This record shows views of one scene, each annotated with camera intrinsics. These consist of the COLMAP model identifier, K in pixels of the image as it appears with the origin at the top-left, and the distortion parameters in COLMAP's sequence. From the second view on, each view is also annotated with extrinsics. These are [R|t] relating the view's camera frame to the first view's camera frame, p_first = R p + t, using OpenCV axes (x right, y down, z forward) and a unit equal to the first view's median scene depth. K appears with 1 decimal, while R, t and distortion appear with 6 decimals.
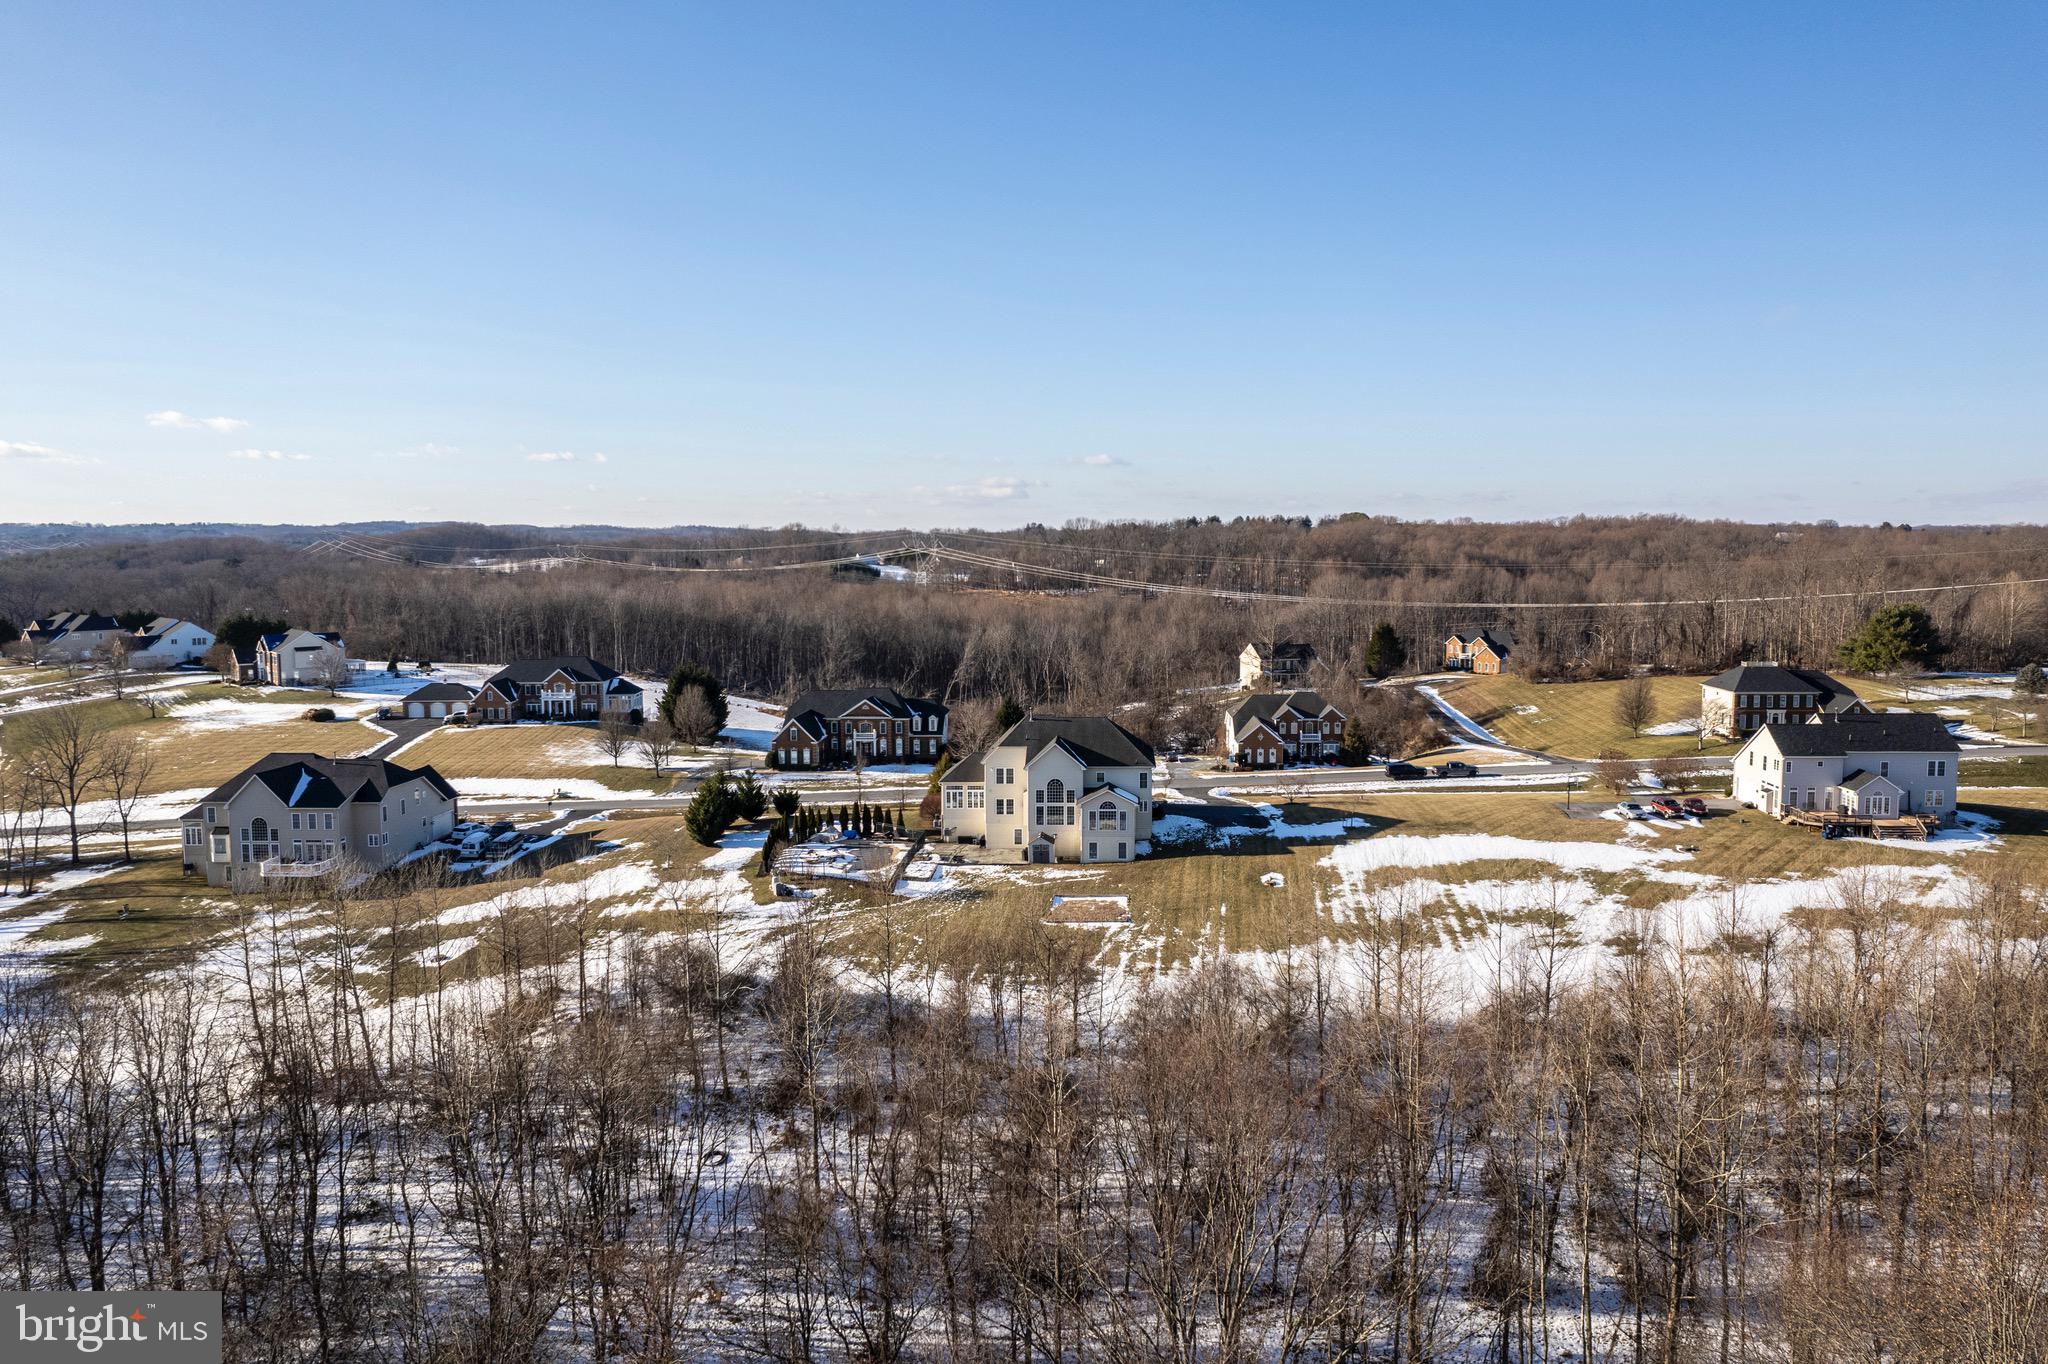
lens RADIAL K [[1382.3, 0, 1143.1], [0, 1382.3, 621.1], [0, 0, 1]] dist [-0.061851, 0.027218]
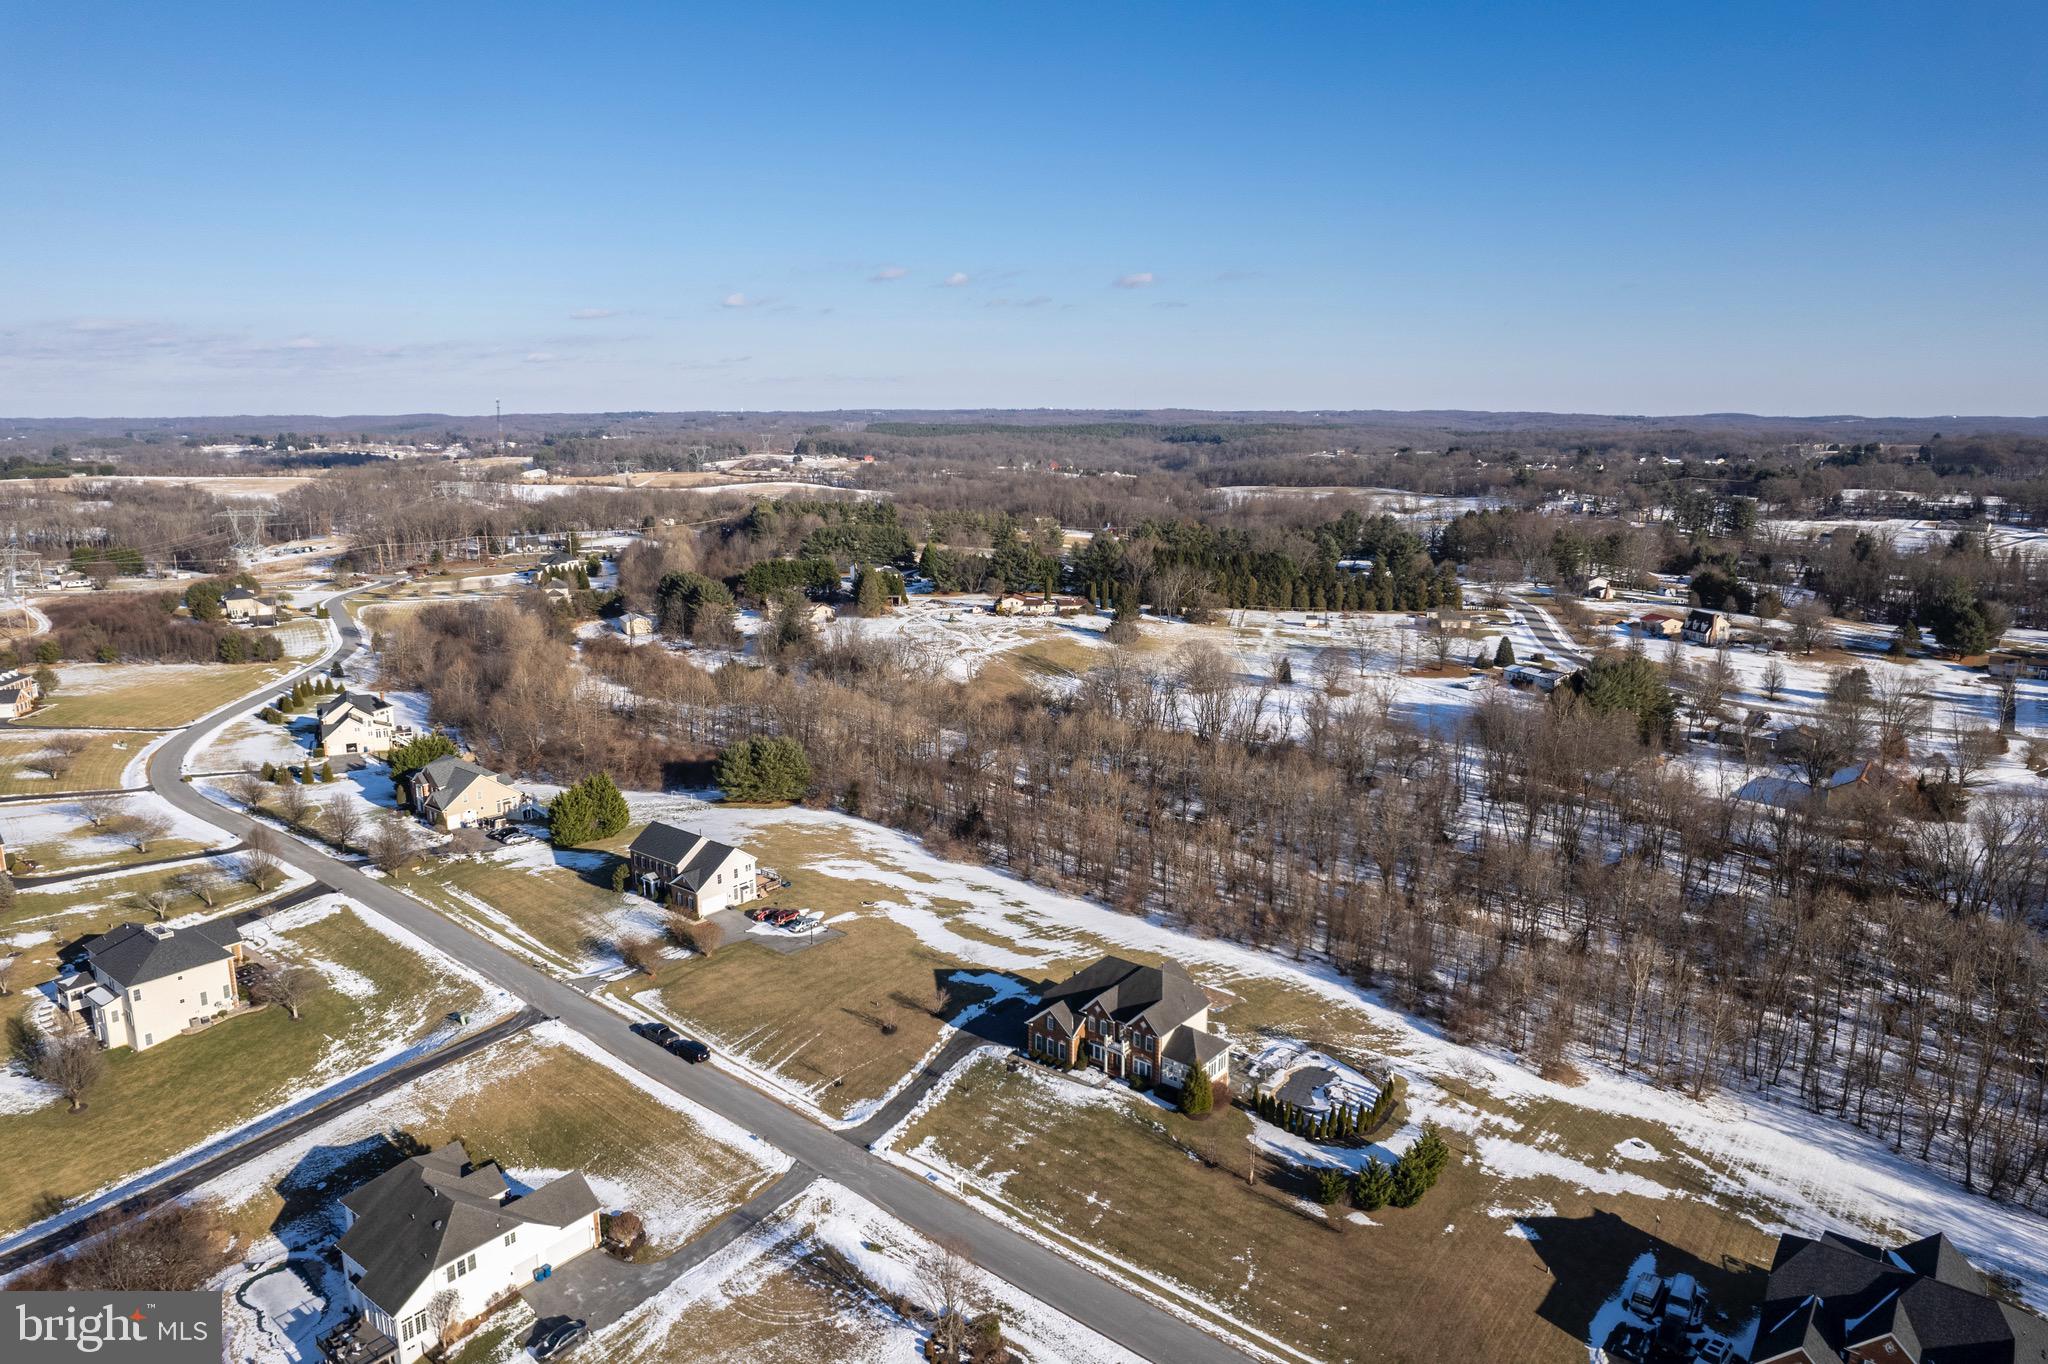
lens RADIAL K [[1308.6, 0, 1043.2], [0, 1308.6, 682.6], [0, 0, 1]] dist [-0.047245, 0.000101]
pose [[-0.781903, -0.130323, 0.609626, -0.648479], [0.031531, 0.968385, 0.247458, -0.444068], [-0.622603, 0.212710, -0.753074, 1.867608]]
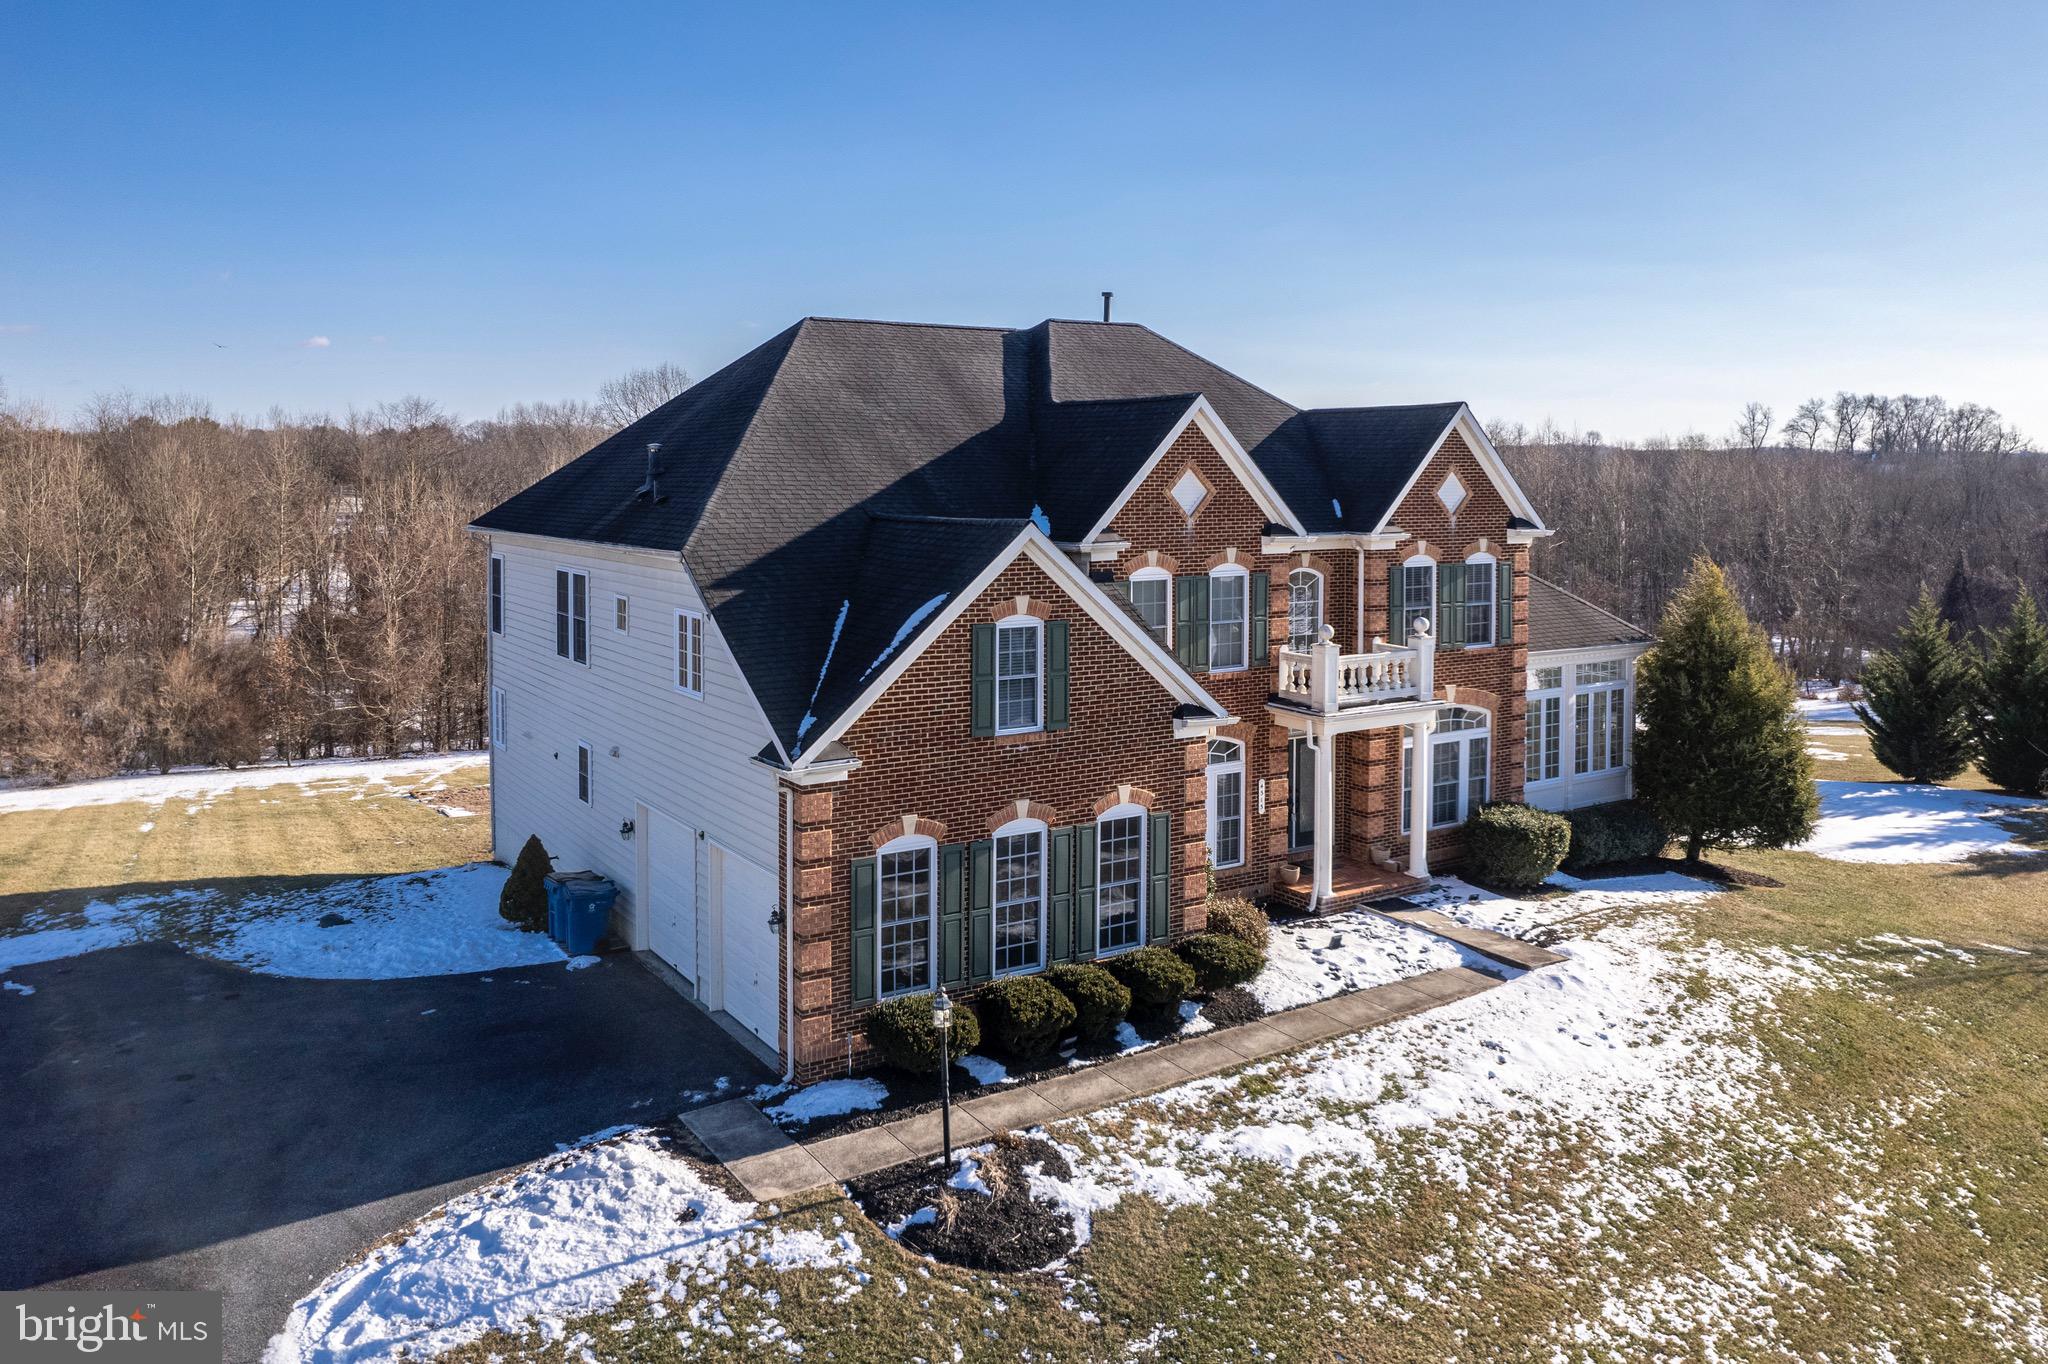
lens RADIAL K [[1492.9, 0, 933.4], [0, 1492.9, 486.0], [0, 0, 1]] dist [-0.044391, 0.011562]
pose [[-0.865591, 0.003564, -0.500739, 0.060883], [-0.032603, 0.997452, 0.063458, 0.081143], [0.499690, 0.071254, -0.863269, 1.212856]]
